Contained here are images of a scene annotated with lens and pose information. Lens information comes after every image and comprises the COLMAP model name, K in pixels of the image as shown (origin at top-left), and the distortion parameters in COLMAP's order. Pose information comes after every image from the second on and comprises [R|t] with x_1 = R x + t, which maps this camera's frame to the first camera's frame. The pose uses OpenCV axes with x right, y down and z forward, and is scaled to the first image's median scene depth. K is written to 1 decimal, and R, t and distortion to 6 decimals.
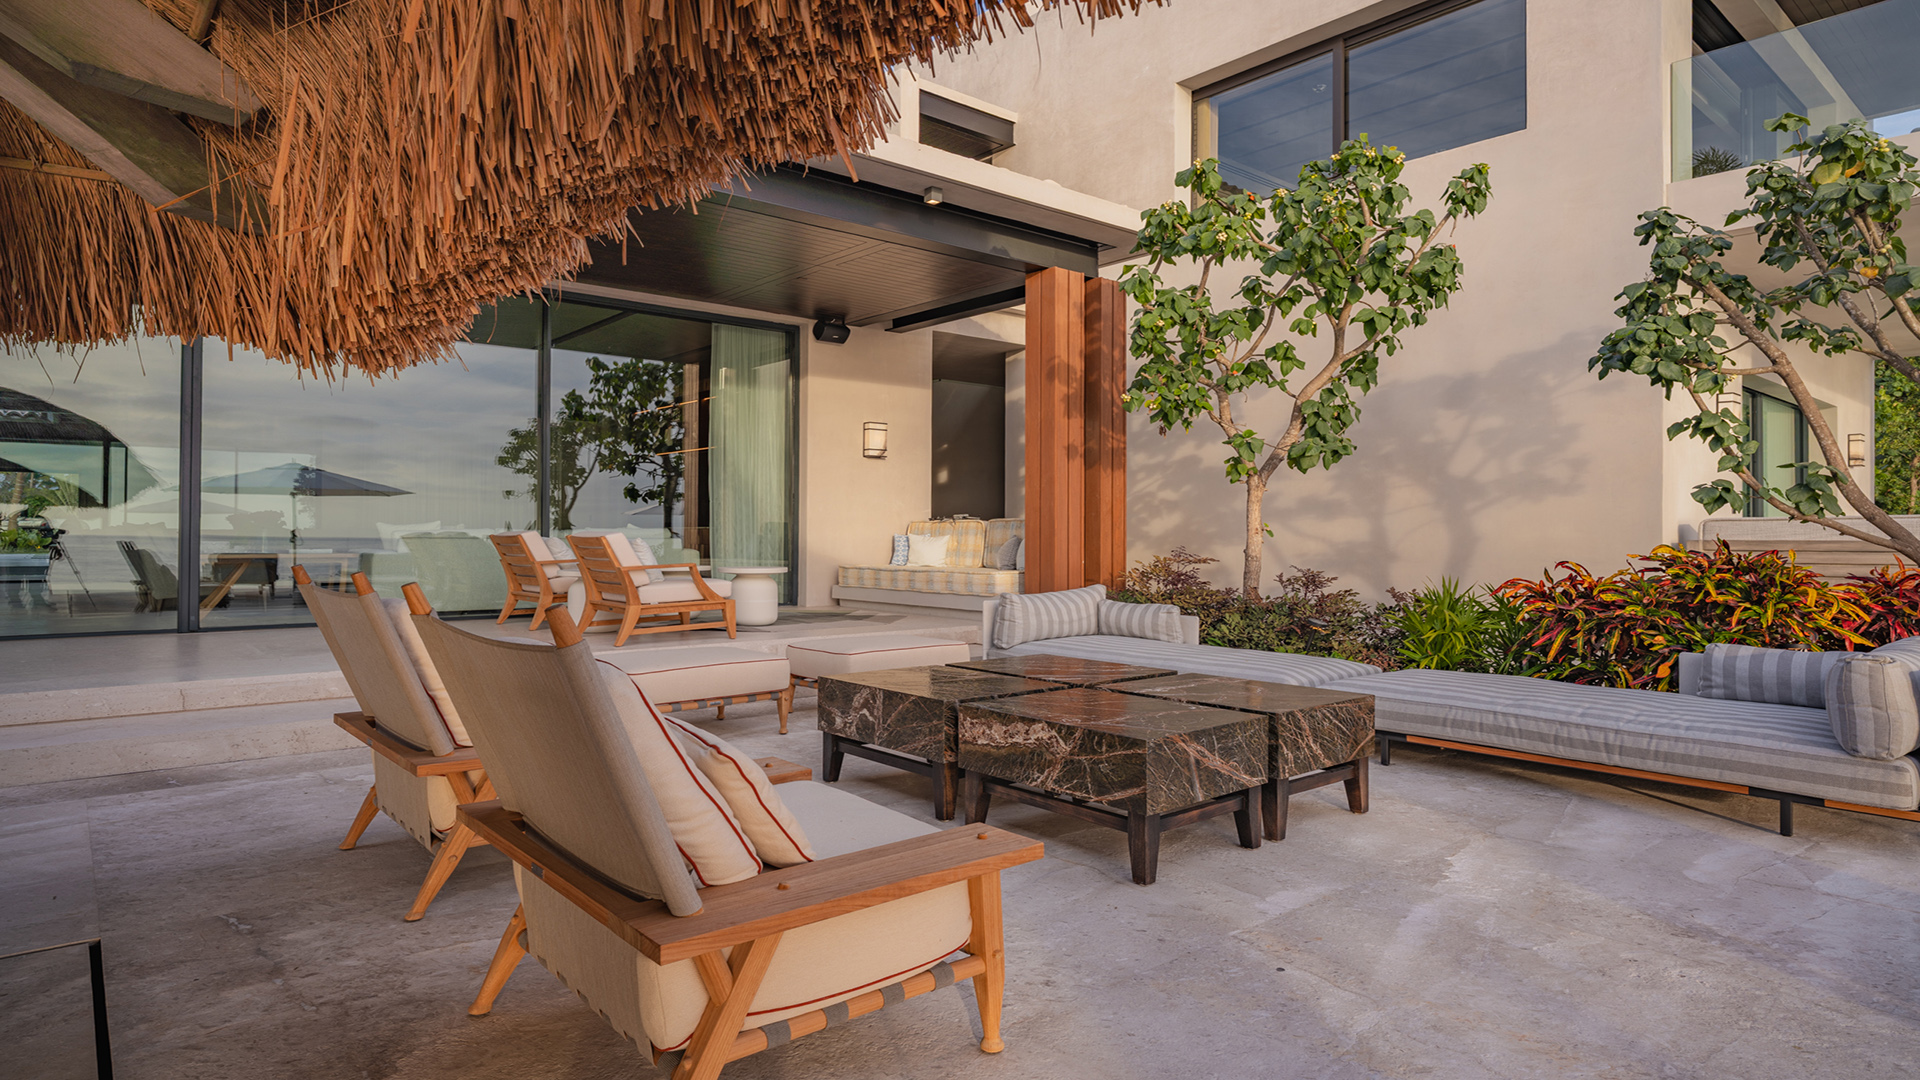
lens RADIAL K [[1059.7, 0, 960.0], [0, 1059.7, 540.0], [0, 0, 1]] dist [-0.001896, -0.000387]
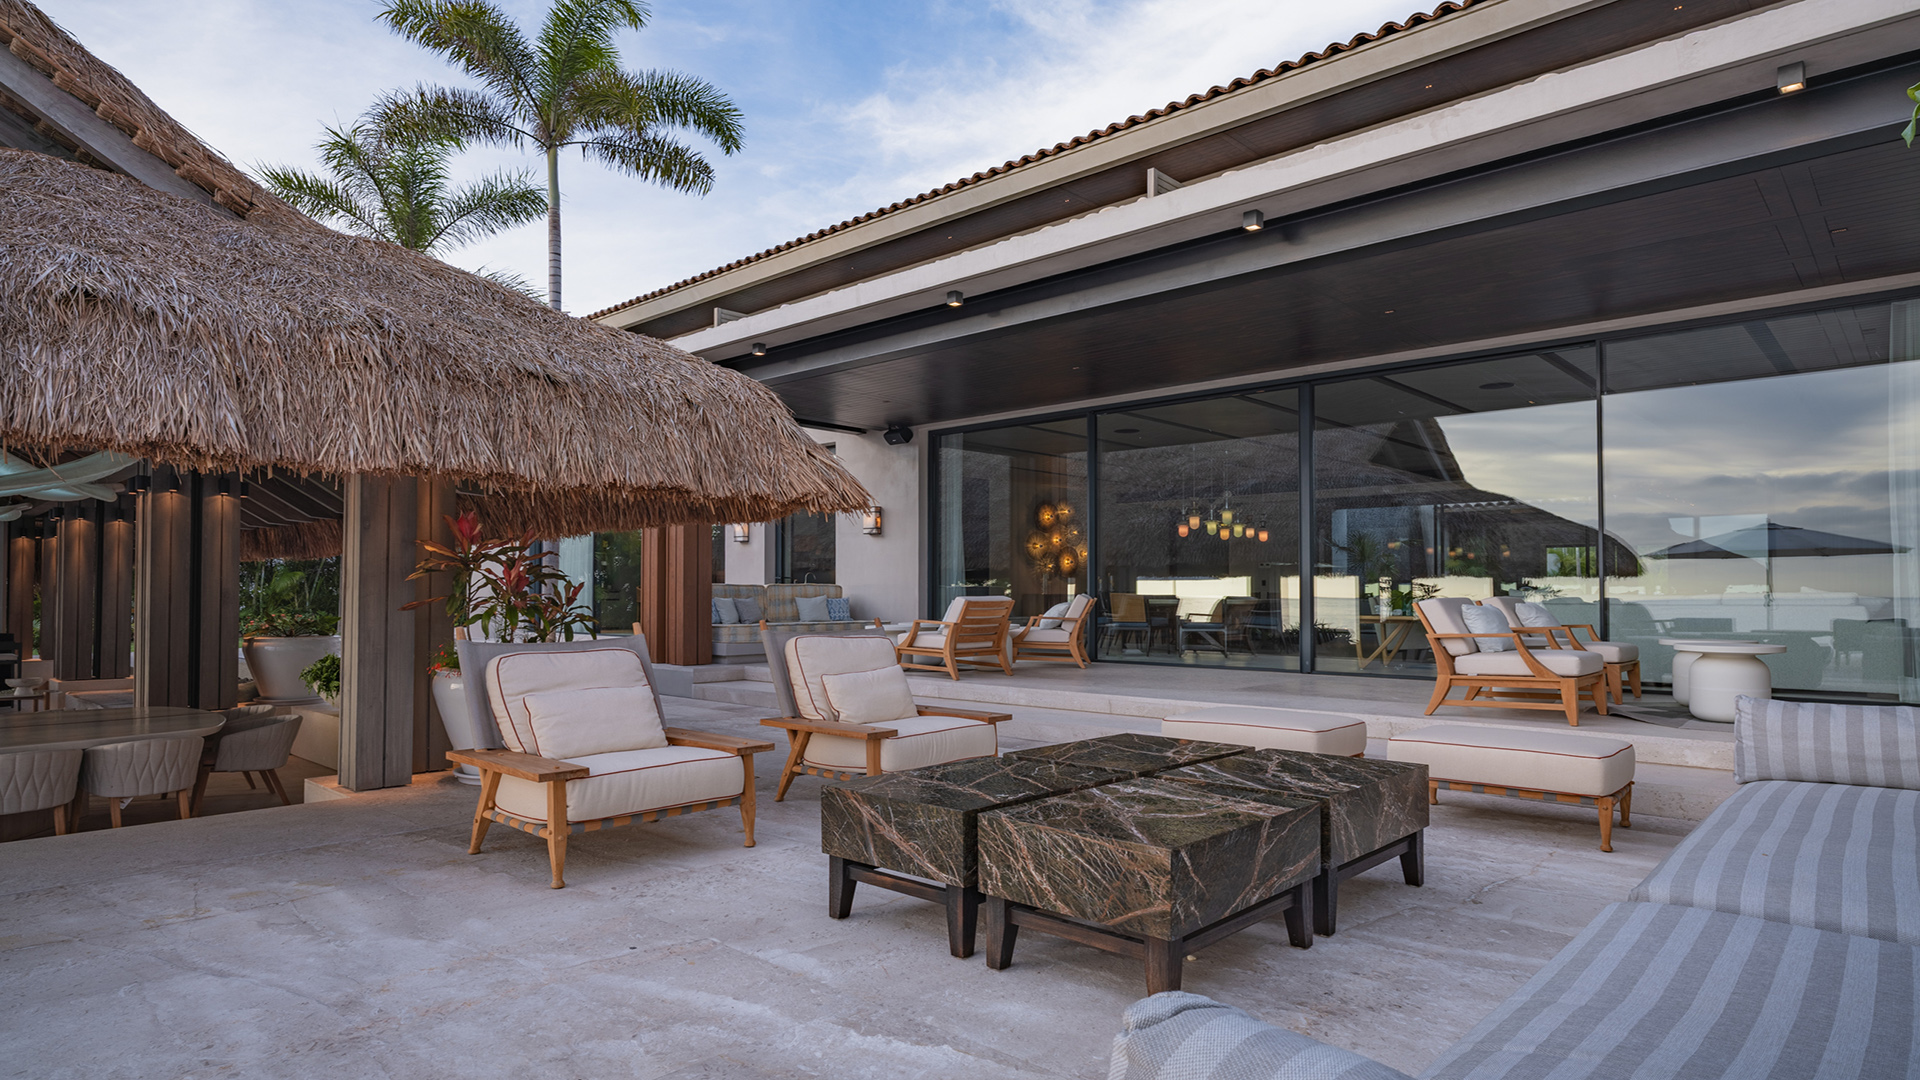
lens RADIAL K [[1033.4, 0, 961.8], [0, 1033.4, 582.6], [0, 0, 1]] dist [0.000984, 0.000272]
pose [[0.117381, -0.016904, -0.992943, 1.161302], [-0.002470, 0.999847, -0.017314, -0.008943], [0.993084, 0.004485, 0.117321, 0.910119]]
